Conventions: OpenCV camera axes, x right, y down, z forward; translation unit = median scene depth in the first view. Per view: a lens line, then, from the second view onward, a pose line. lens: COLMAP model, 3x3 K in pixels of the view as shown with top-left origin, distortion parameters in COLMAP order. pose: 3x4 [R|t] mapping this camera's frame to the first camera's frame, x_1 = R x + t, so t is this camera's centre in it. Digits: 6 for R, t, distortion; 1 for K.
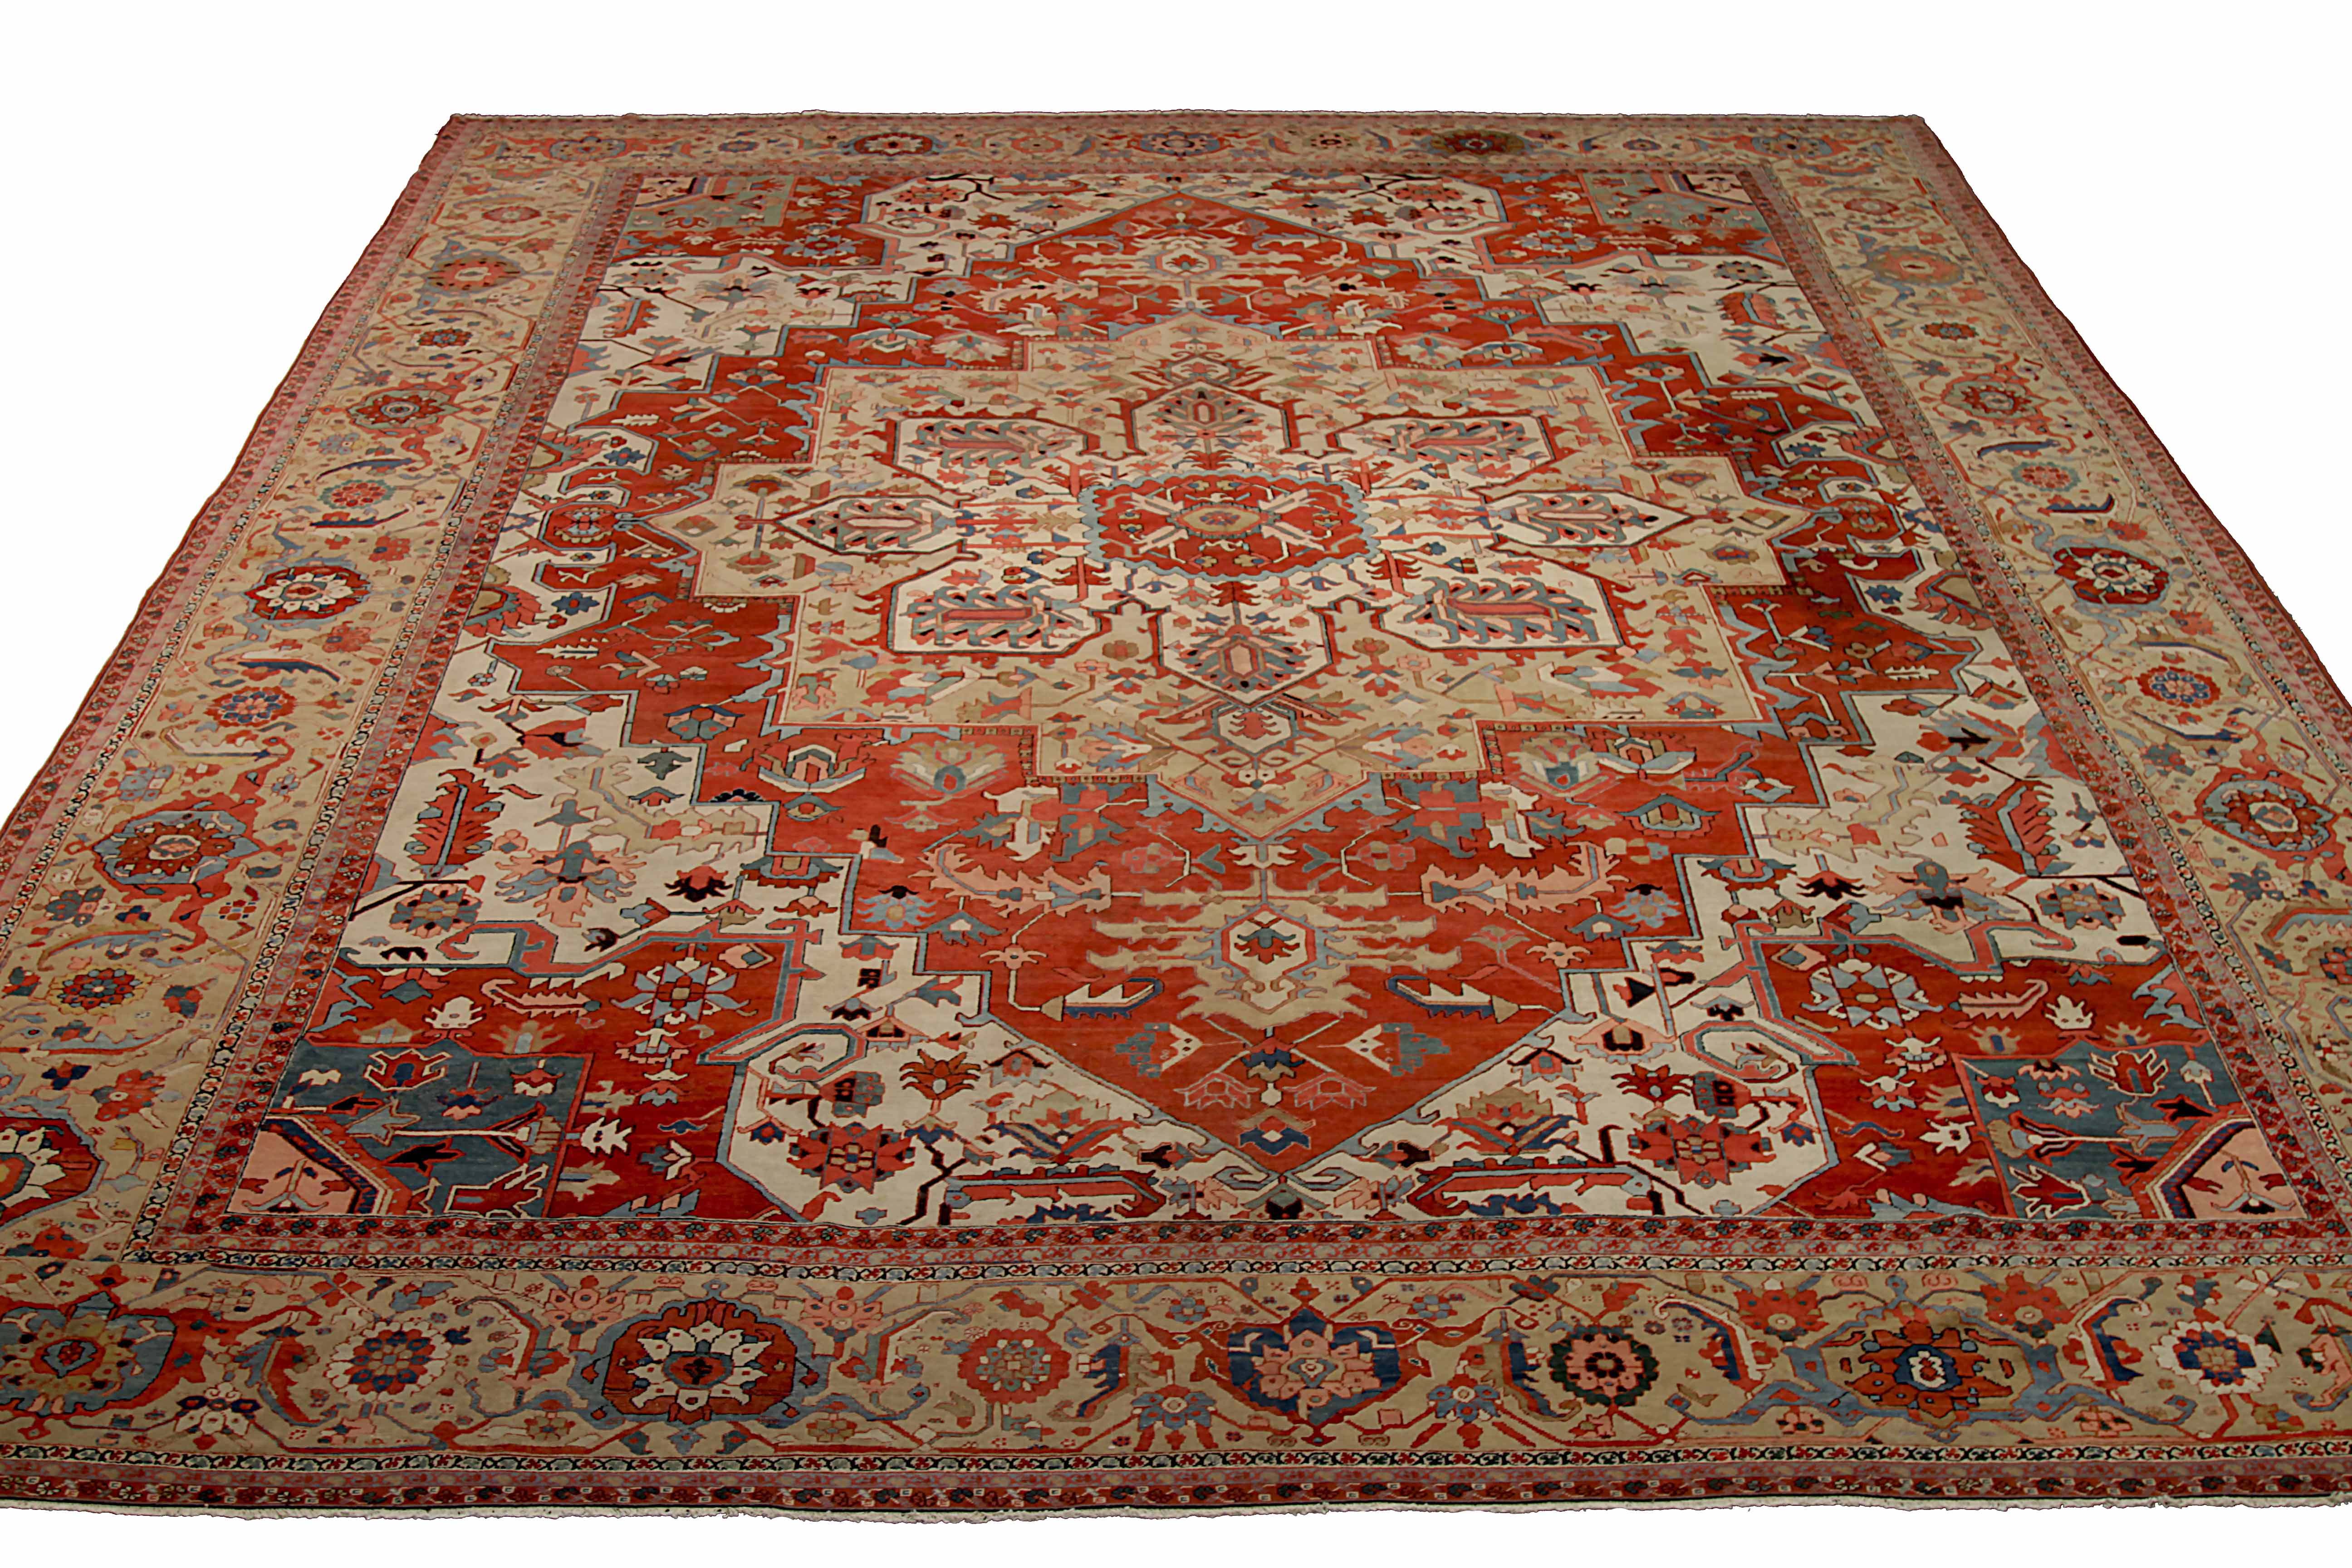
lens RADIAL K [[2926.4, 0, 1167.3], [0, 2926.4, 783.1], [0, 0, 1]] dist [-0.080142, 0.000000]
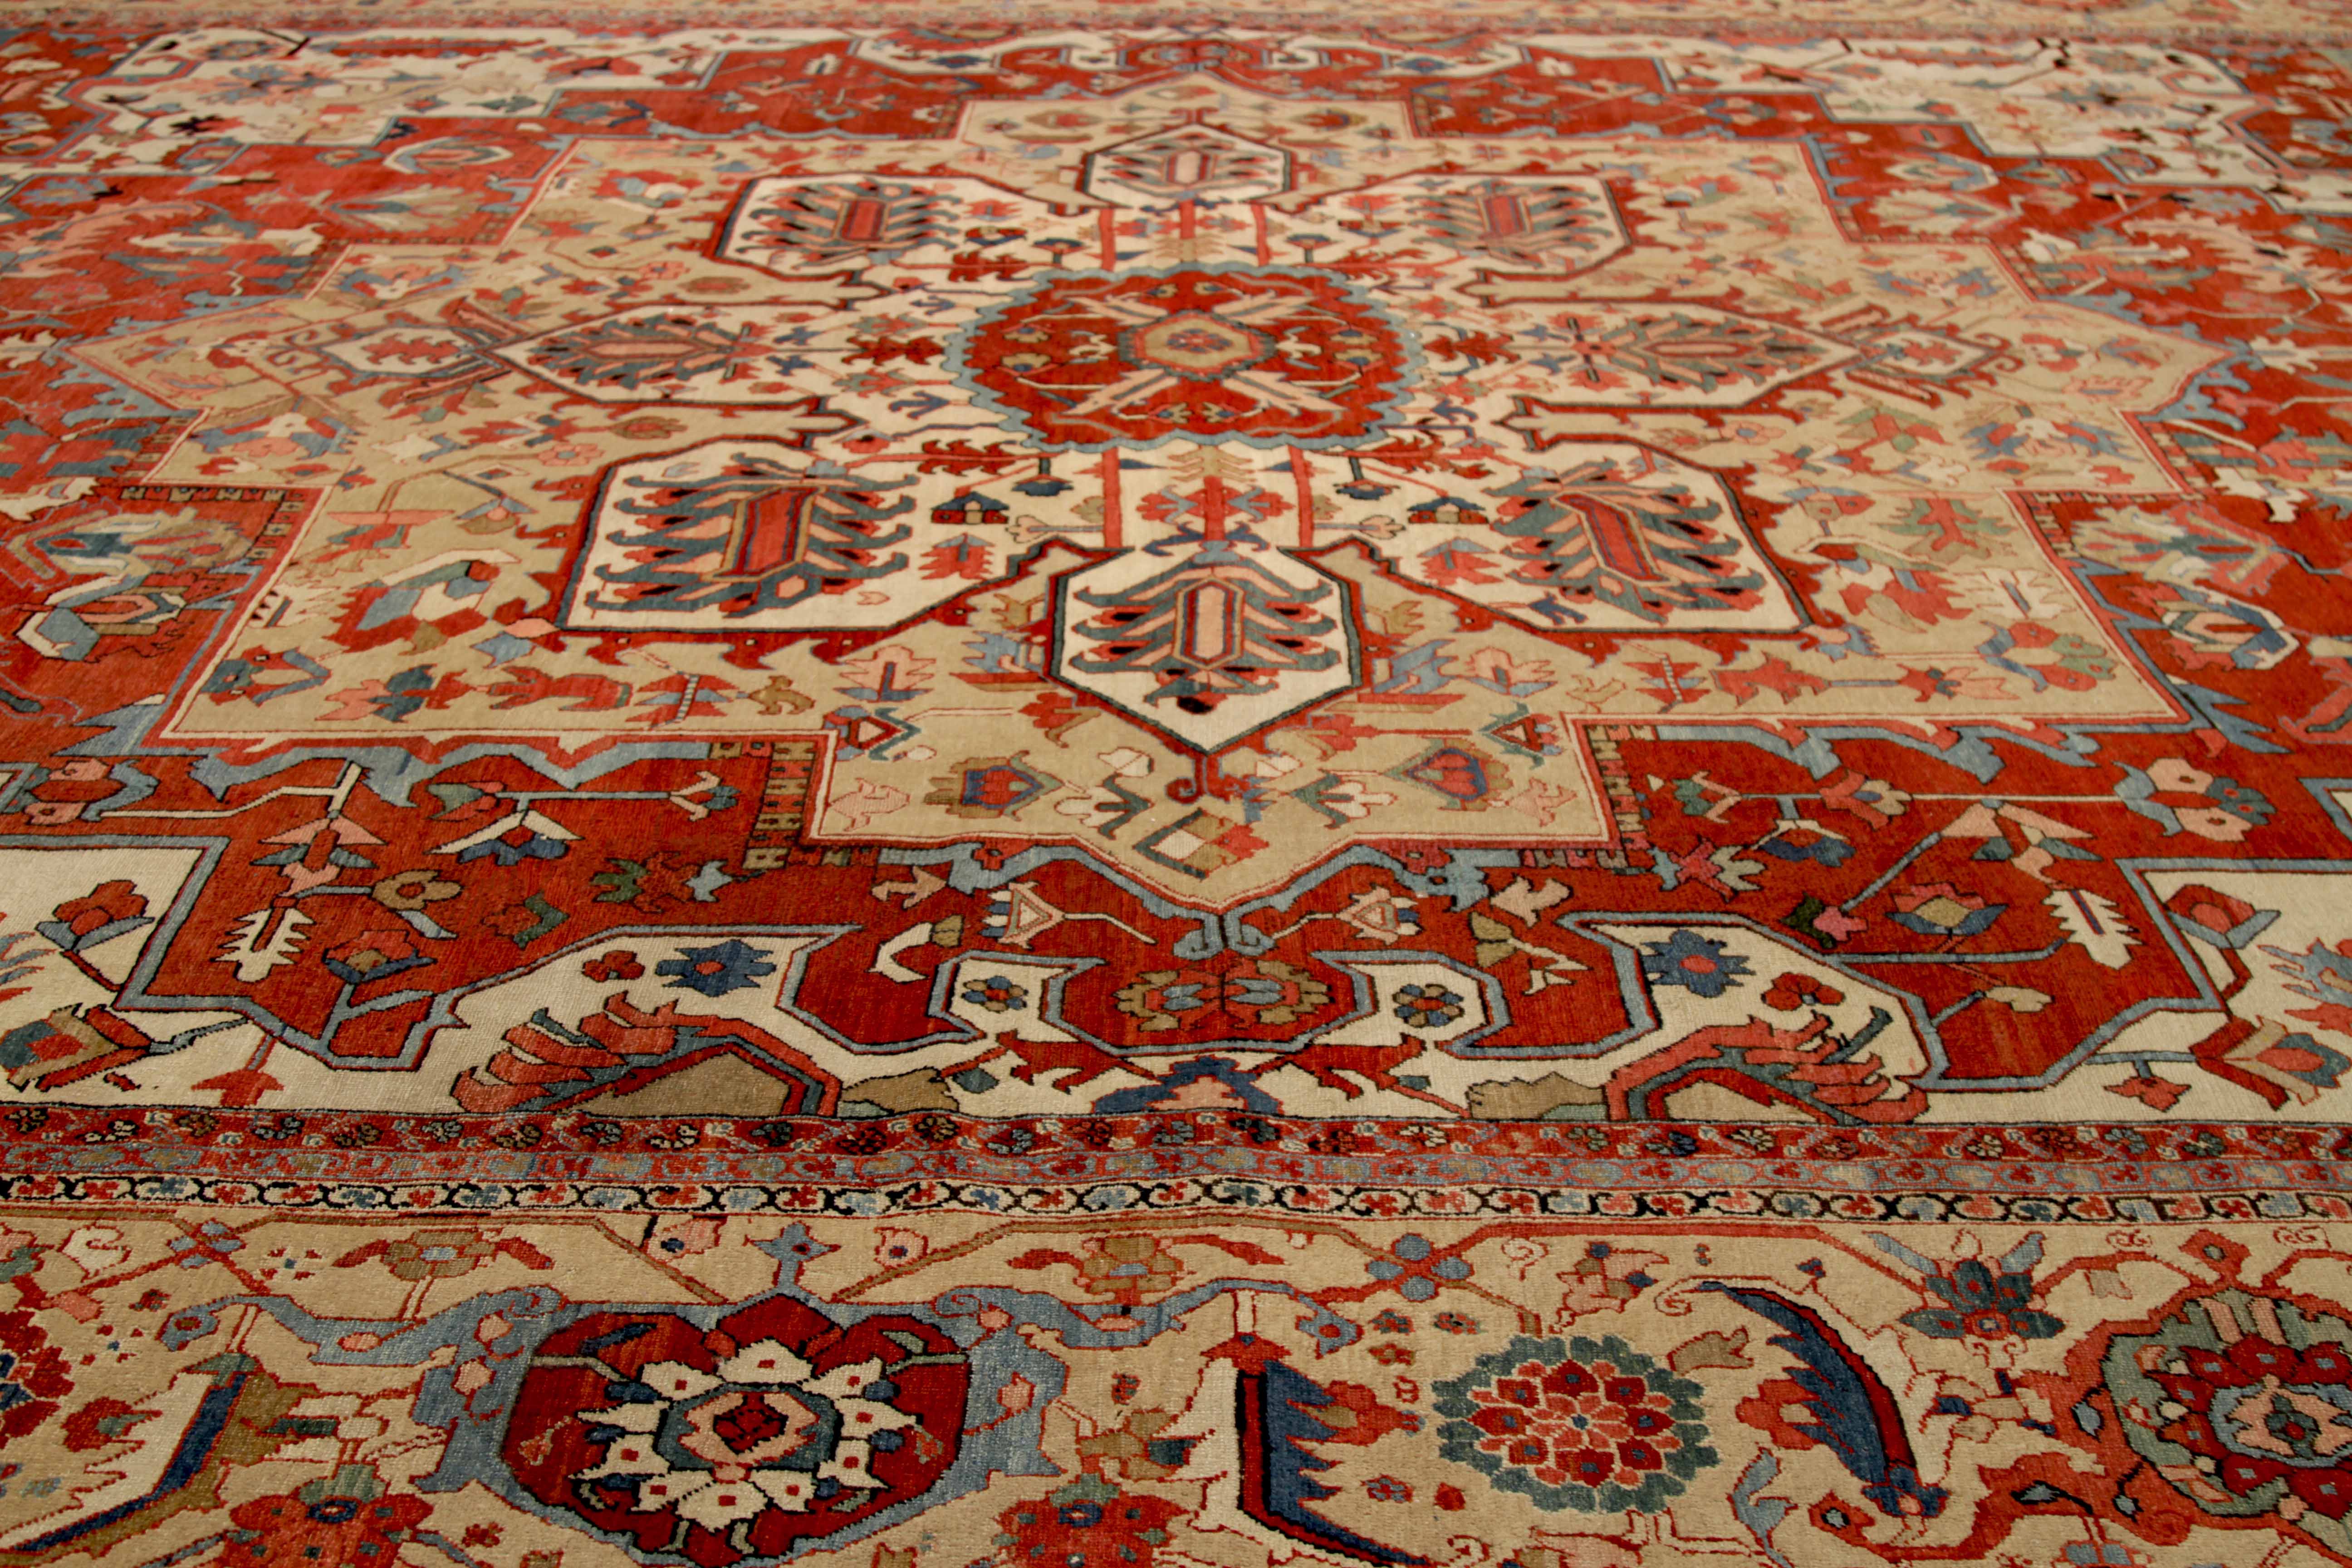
lens RADIAL K [[2926.4, 0, 1170.0], [0, 2926.4, 787.5], [0, 0, 1]] dist [-0.080142, 0.000000]
pose [[-0.023072, 0.463215, -0.885946, 0.600943], [-0.520327, 0.751131, 0.406278, -0.277932], [0.853655, 0.470355, 0.223693, 1.049051]]
